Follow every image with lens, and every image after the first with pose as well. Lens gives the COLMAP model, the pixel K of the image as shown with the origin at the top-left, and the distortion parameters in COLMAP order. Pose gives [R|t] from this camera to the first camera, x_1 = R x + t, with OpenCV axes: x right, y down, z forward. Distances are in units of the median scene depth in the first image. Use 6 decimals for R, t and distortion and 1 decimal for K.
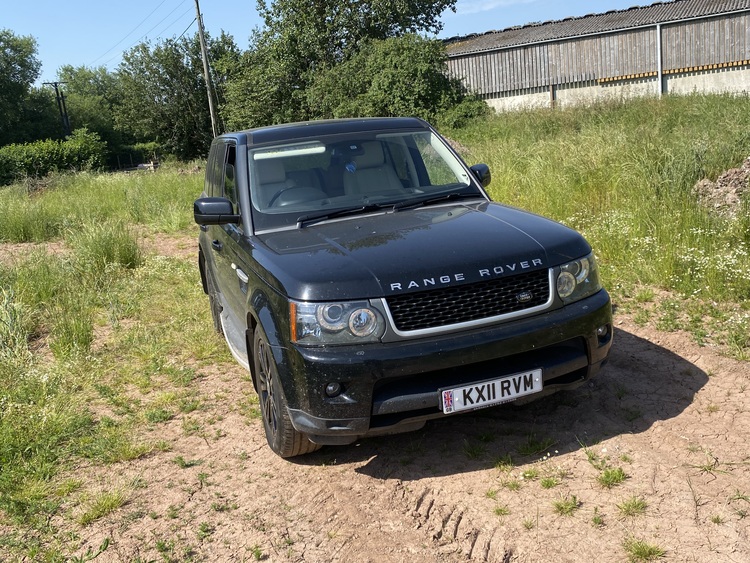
lens RADIAL K [[689.1, 0, 368.0], [0, 689.1, 277.9], [0, 0, 1]] dist [0.007830, 0.000000]
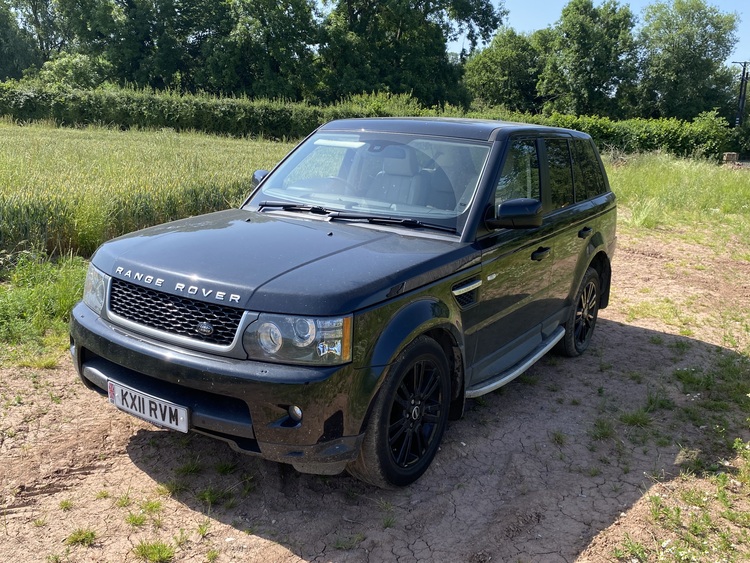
lens RADIAL K [[689.1, 0, 375.8], [0, 689.1, 284.0], [0, 0, 1]] dist [0.007830, 0.000000]
pose [[0.615589, 0.304184, -0.726995, 0.097547], [-0.276225, 0.947264, 0.162451, -0.022786], [0.738072, 0.100811, 0.667149, 0.055630]]
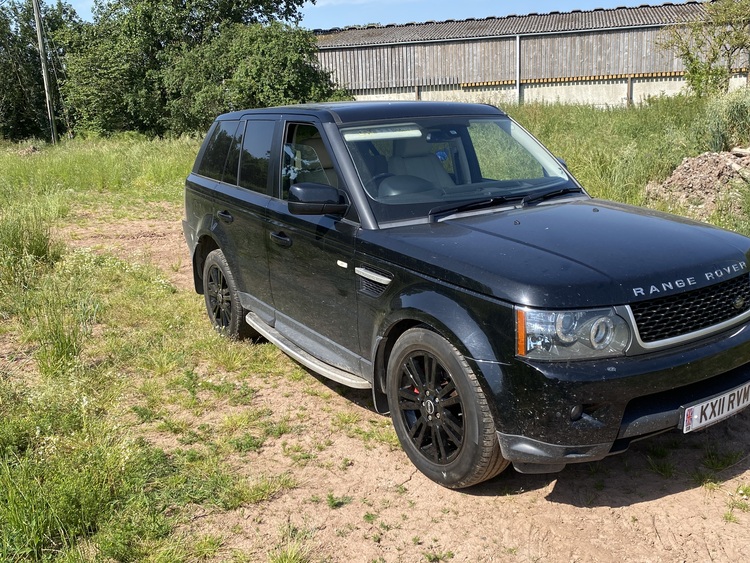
lens RADIAL K [[689.1, 0, 375.5], [0, 689.1, 283.1], [0, 0, 1]] dist [0.007830, 0.000000]
pose [[0.969654, 0.005421, 0.244421, -0.047059], [-0.009221, 0.999854, 0.014406, -0.000801], [-0.244308, -0.016223, 0.969562, 0.021155]]
